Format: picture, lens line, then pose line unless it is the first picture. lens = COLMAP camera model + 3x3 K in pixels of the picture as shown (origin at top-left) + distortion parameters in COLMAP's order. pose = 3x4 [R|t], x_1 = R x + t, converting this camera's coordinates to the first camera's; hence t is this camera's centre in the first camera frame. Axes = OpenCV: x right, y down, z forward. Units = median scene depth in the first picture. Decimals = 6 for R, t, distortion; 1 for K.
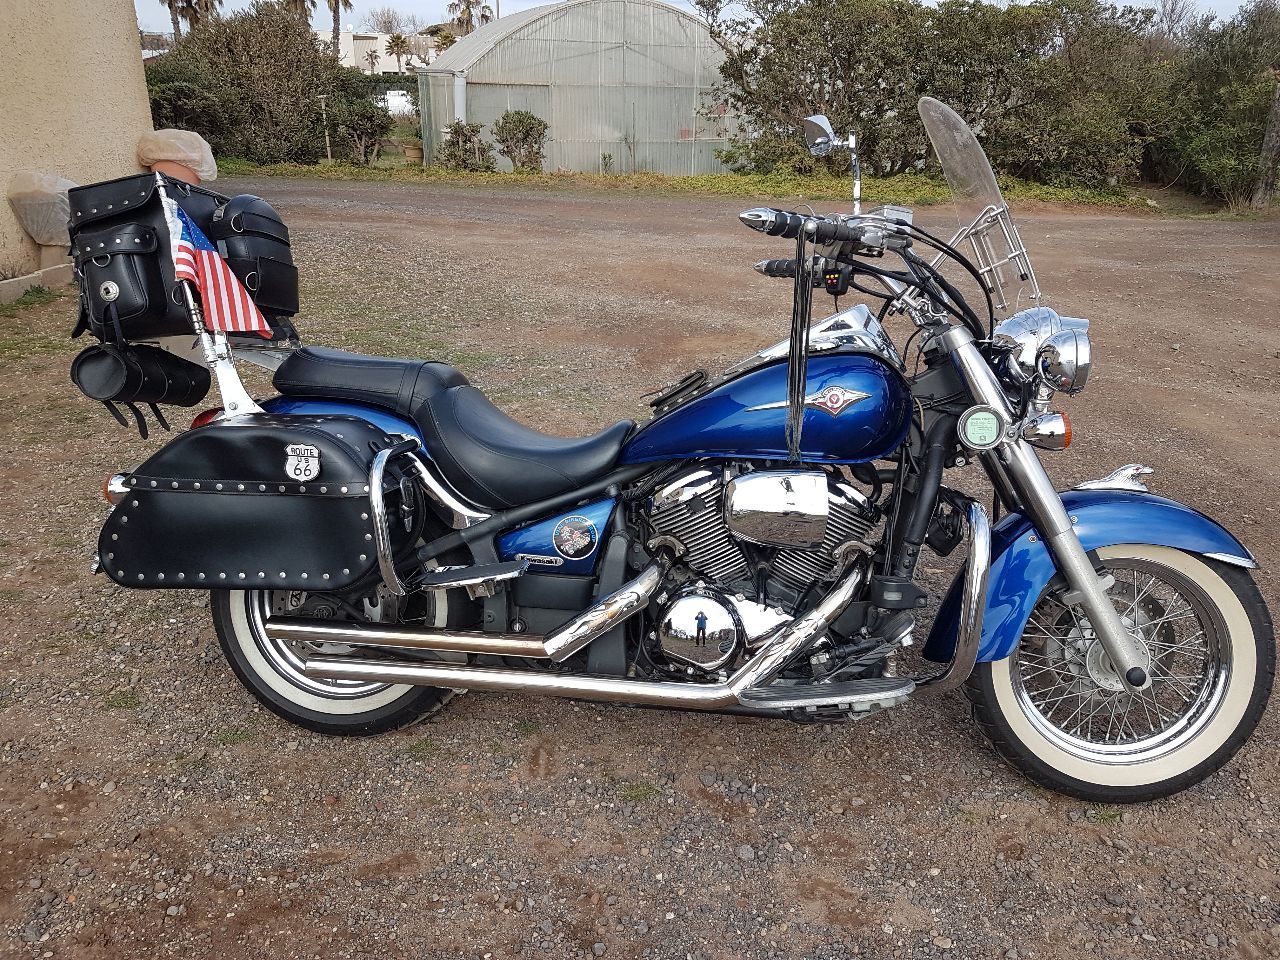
lens RADIAL K [[964.9, 0, 637.3], [0, 964.9, 482.6], [0, 0, 1]] dist [0.108658, -0.136270]
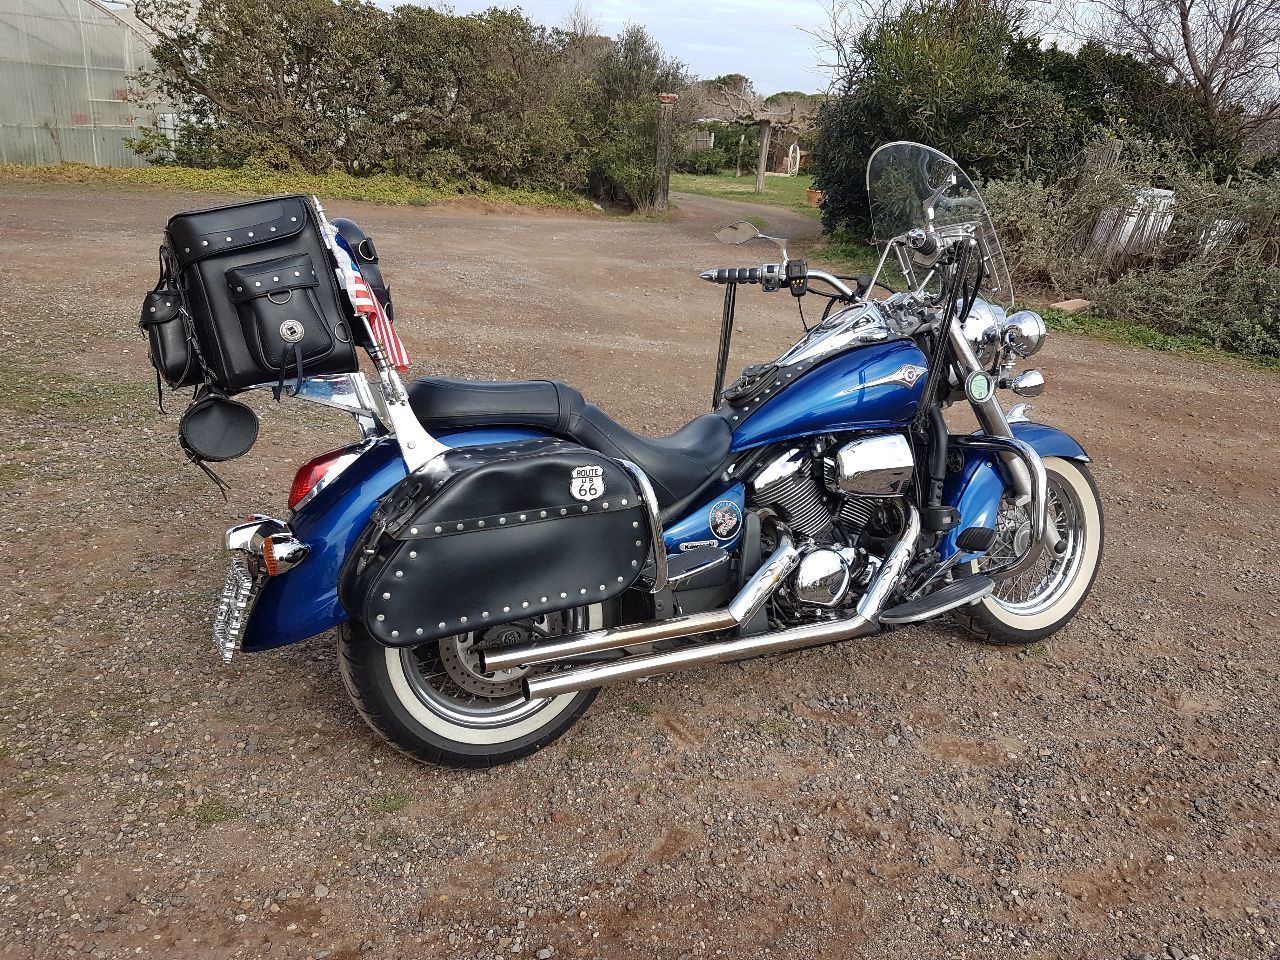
lens RADIAL K [[964.9, 0, 637.3], [0, 964.9, 482.6], [0, 0, 1]] dist [0.108658, -0.136270]
pose [[0.841889, -0.148573, 0.518796, -0.734226], [0.147071, 0.988133, 0.044318, -0.051607], [-0.519224, 0.038989, 0.853748, 0.082677]]
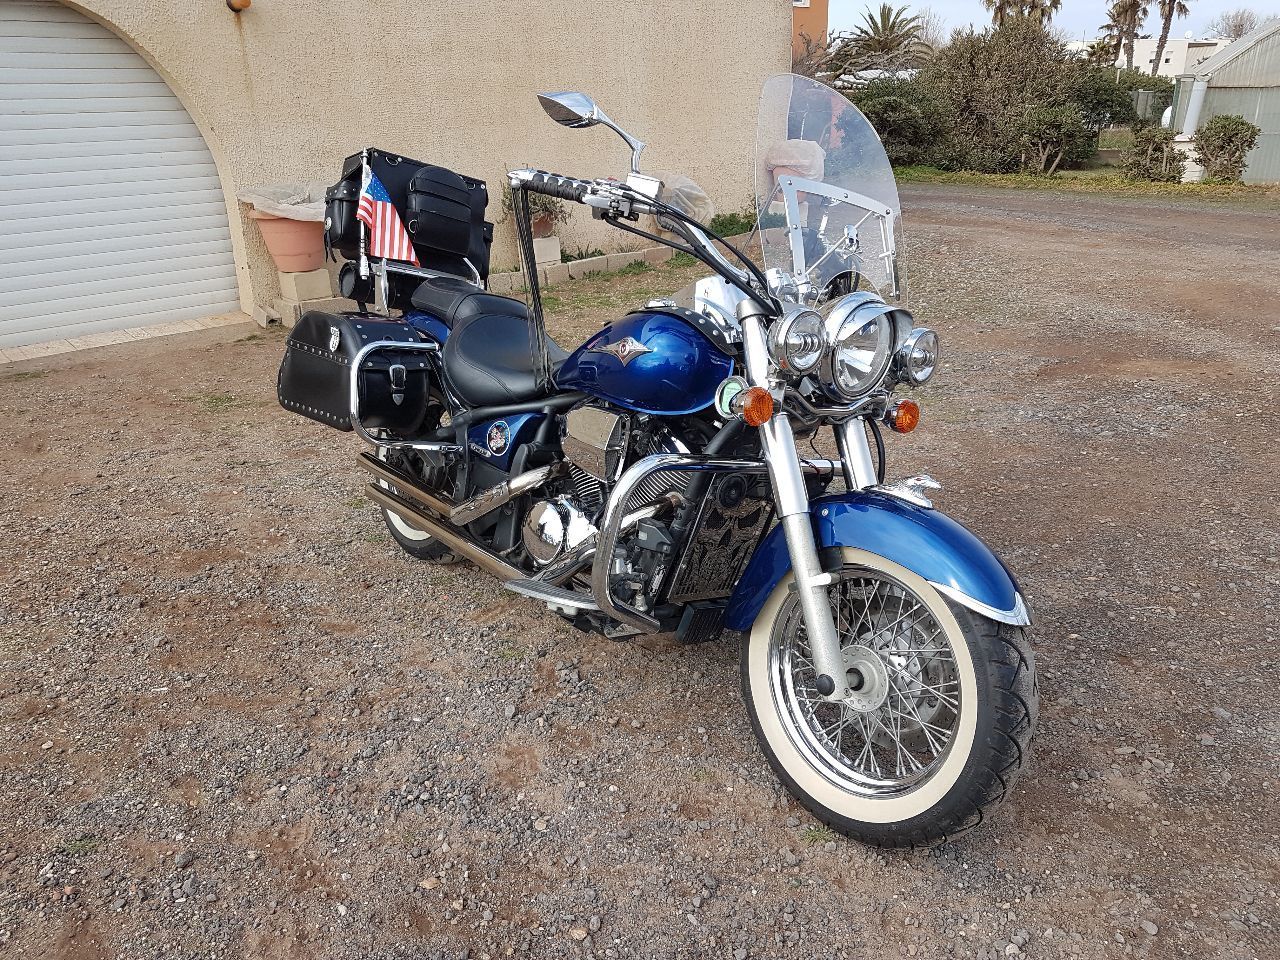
lens RADIAL K [[964.9, 0, 637.3], [0, 964.9, 482.6], [0, 0, 1]] dist [0.108658, -0.136270]
pose [[0.744464, 0.219871, -0.630421, 0.859933], [-0.228077, 0.971168, 0.069377, -0.014647], [0.627499, 0.092136, 0.773147, 0.140224]]
